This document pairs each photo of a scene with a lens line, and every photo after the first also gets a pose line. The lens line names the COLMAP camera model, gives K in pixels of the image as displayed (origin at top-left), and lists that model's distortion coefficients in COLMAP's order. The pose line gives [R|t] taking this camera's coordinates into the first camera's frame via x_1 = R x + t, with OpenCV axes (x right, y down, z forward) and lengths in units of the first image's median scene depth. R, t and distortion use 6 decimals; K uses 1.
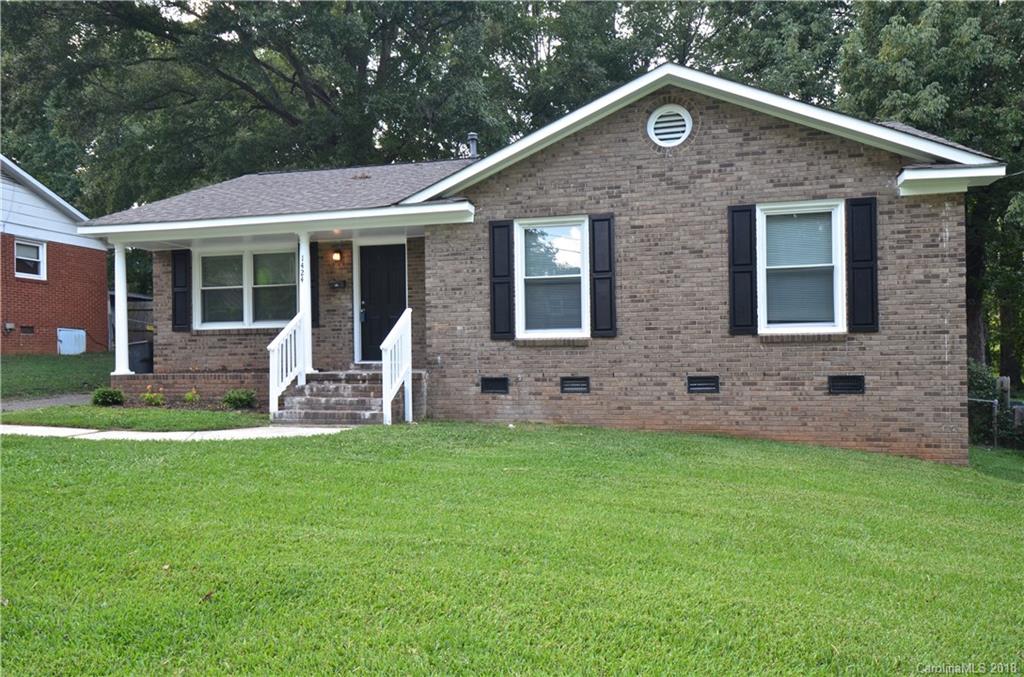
lens RADIAL K [[723.3, 0, 514.0], [0, 723.3, 343.2], [0, 0, 1]] dist [0.011949, -0.005047]
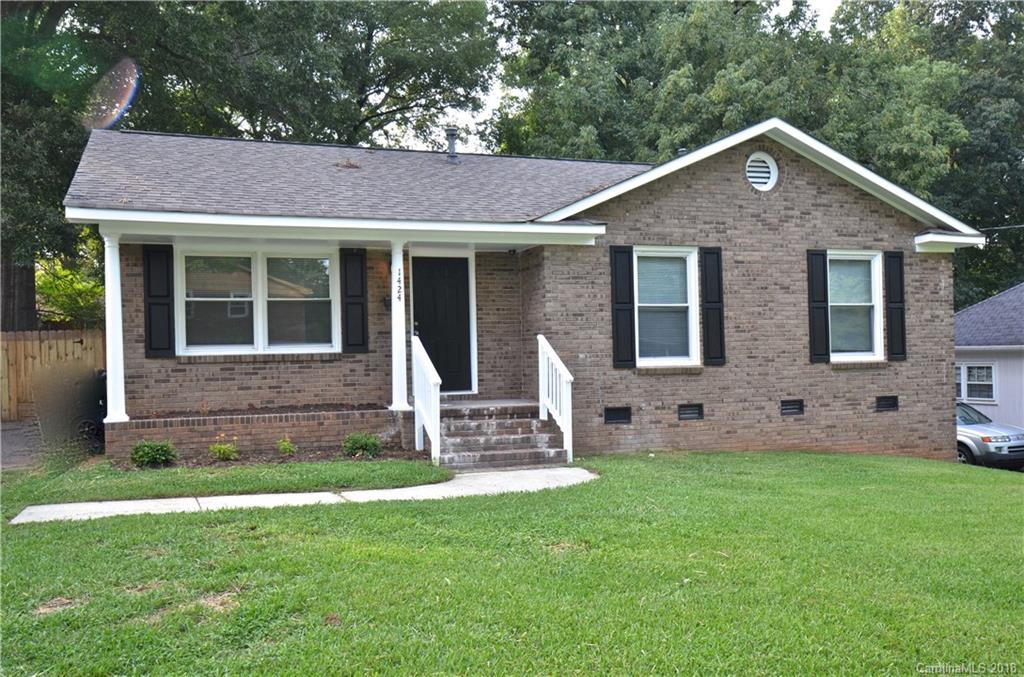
lens RADIAL K [[924.2, 0, 513.8], [0, 924.2, 337.6], [0, 0, 1]] dist [0.018873, 0.008174]
pose [[0.831598, 0.006967, 0.555335, -0.864321], [0.000610, 0.999909, -0.013458, -0.030440], [-0.555378, 0.011530, 0.831518, 0.047410]]
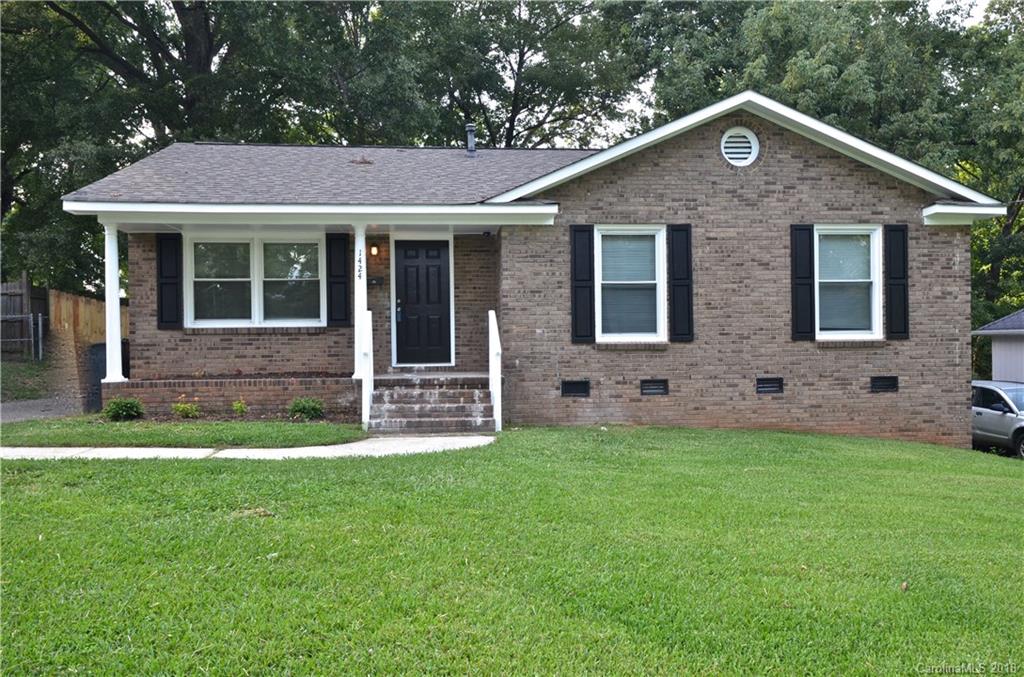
lens RADIAL K [[795.3, 0, 508.4], [0, 795.3, 337.0], [0, 0, 1]] dist [0.013979, -0.010659]
pose [[0.945942, 0.005230, 0.324294, -0.492488], [-0.007080, 0.999965, 0.004525, -0.018487], [-0.324259, -0.006576, 0.945945, -0.015383]]
